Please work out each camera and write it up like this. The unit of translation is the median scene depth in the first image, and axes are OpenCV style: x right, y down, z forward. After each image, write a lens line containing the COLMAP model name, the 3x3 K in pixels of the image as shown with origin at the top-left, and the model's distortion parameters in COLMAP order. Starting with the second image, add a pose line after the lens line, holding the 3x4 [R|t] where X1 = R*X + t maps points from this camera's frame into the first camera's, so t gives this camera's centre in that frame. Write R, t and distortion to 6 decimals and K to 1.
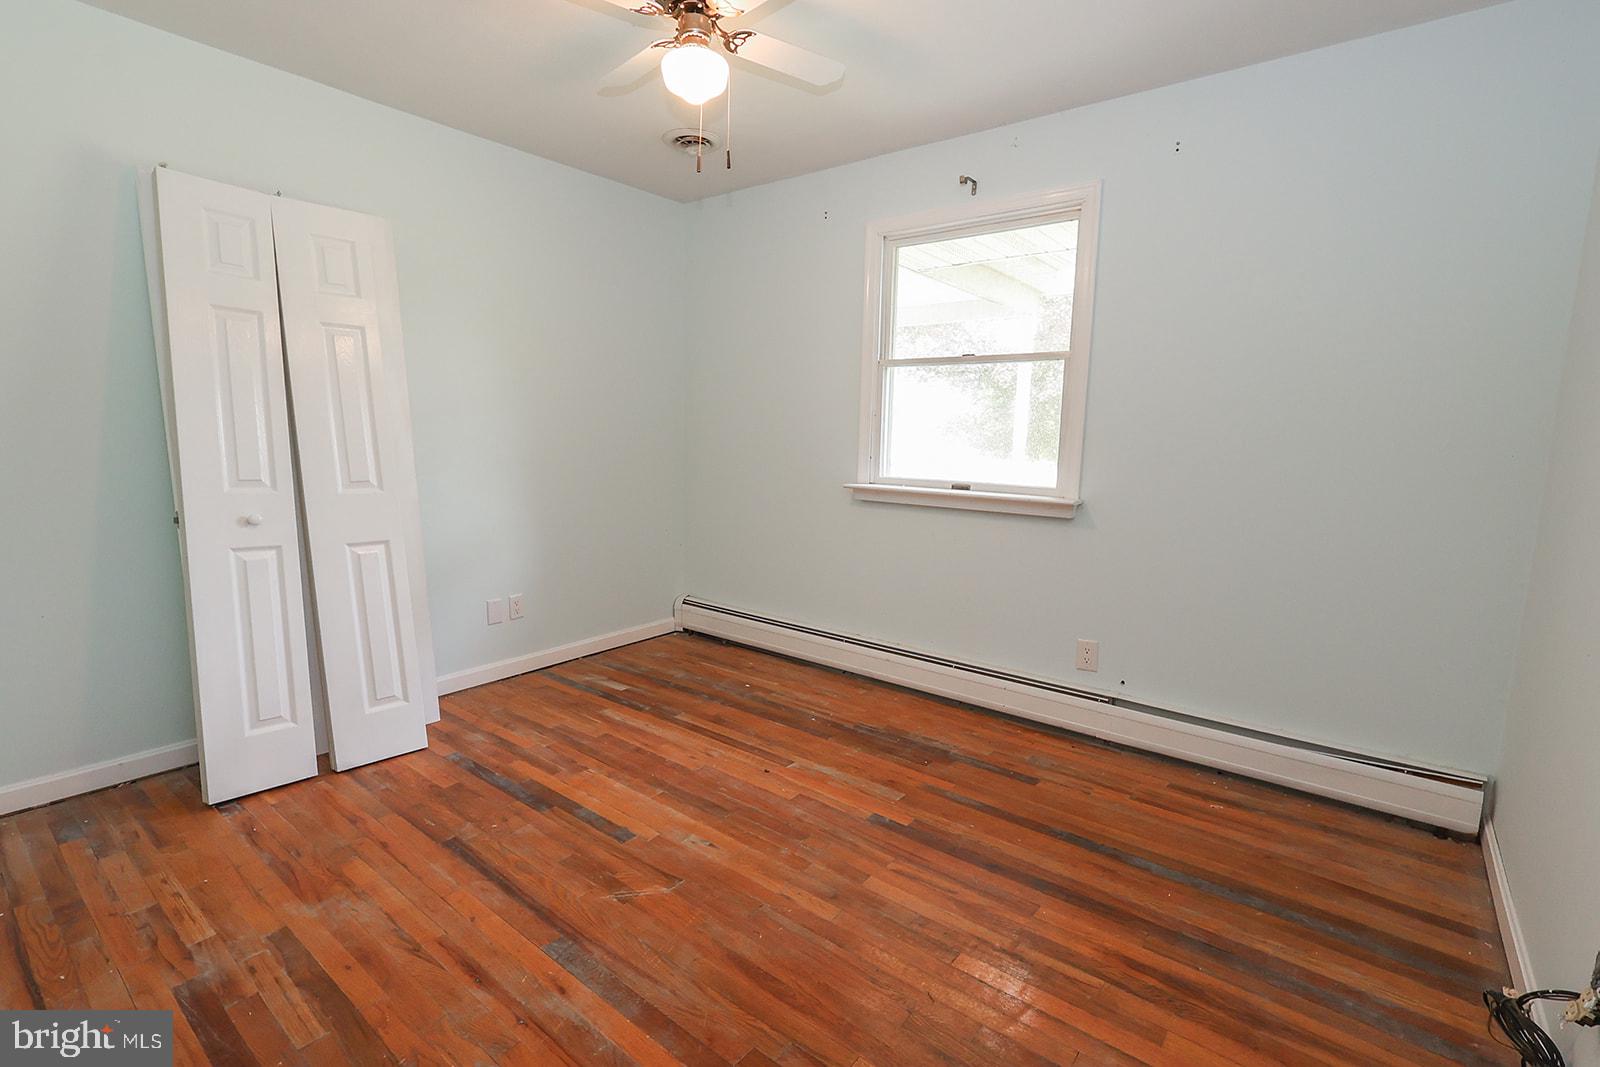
lens RADIAL K [[766.8, 0, 851.4], [0, 766.8, 539.4], [0, 0, 1]] dist [-0.004414, -0.000282]
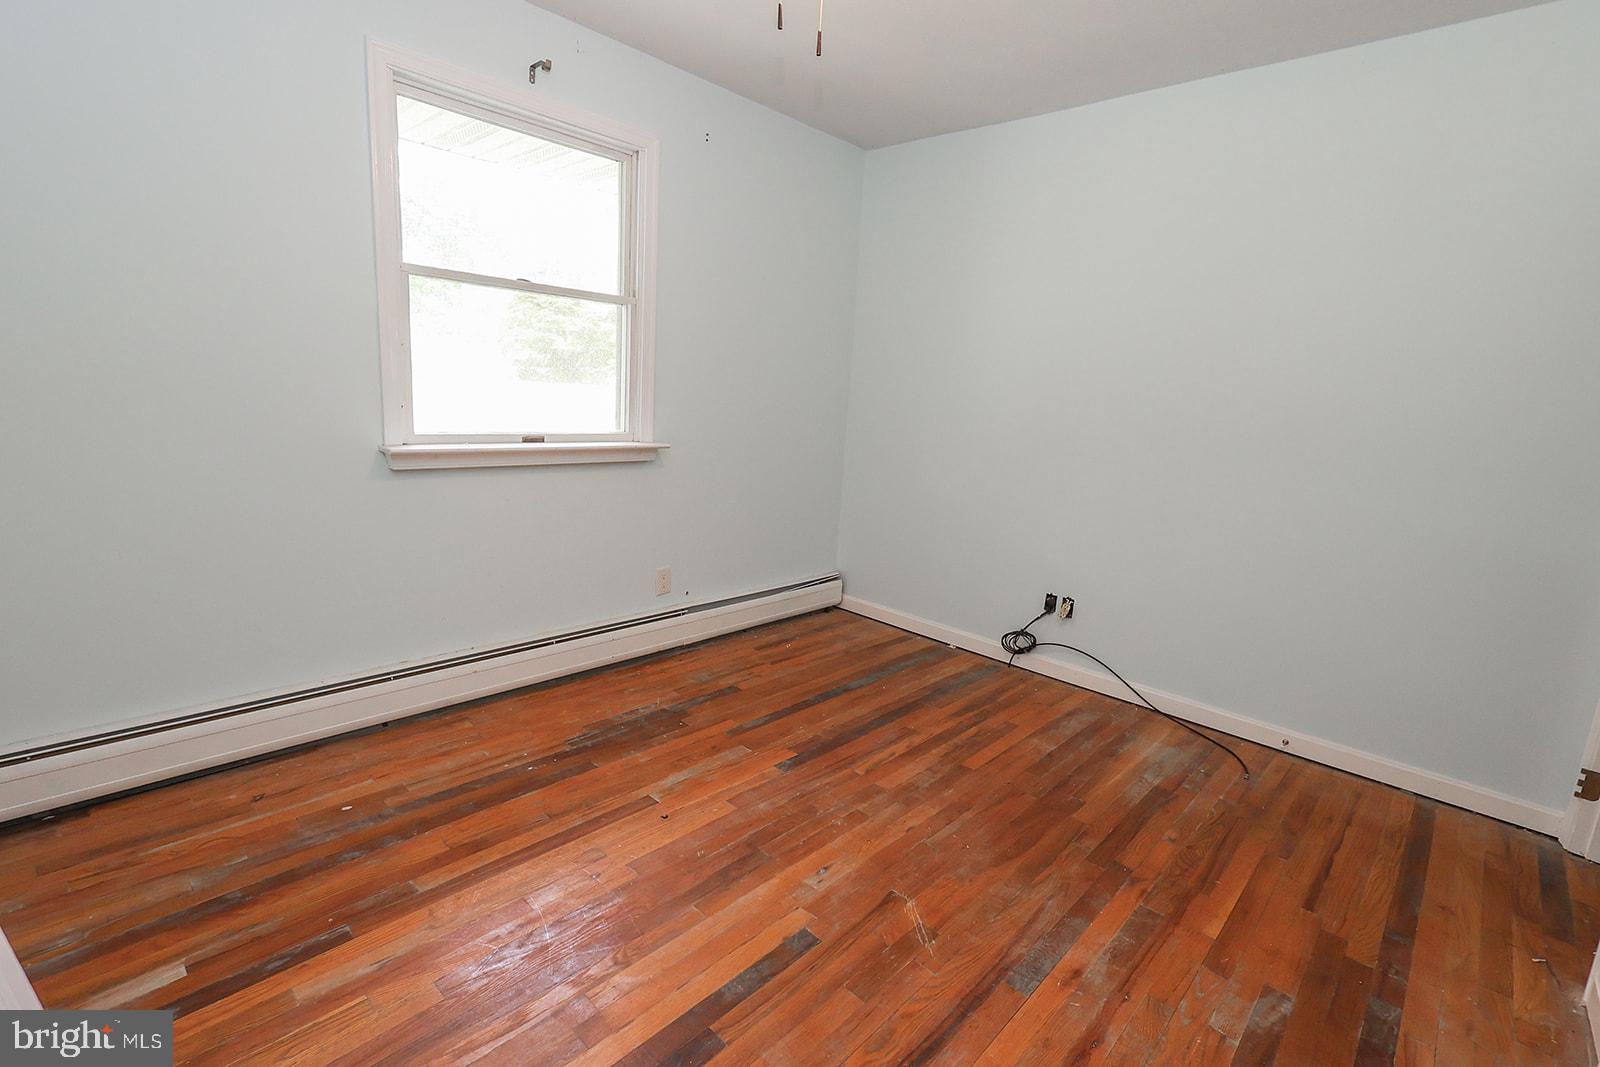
lens RADIAL K [[766.8, 0, 729.8], [0, 766.8, 537.9], [0, 0, 1]] dist [-0.004414, -0.000282]
pose [[0.118299, -0.204942, 0.971599, -0.875749], [0.084181, 0.977017, 0.195836, -0.140825], [-0.989403, 0.058623, 0.132832, 0.867680]]
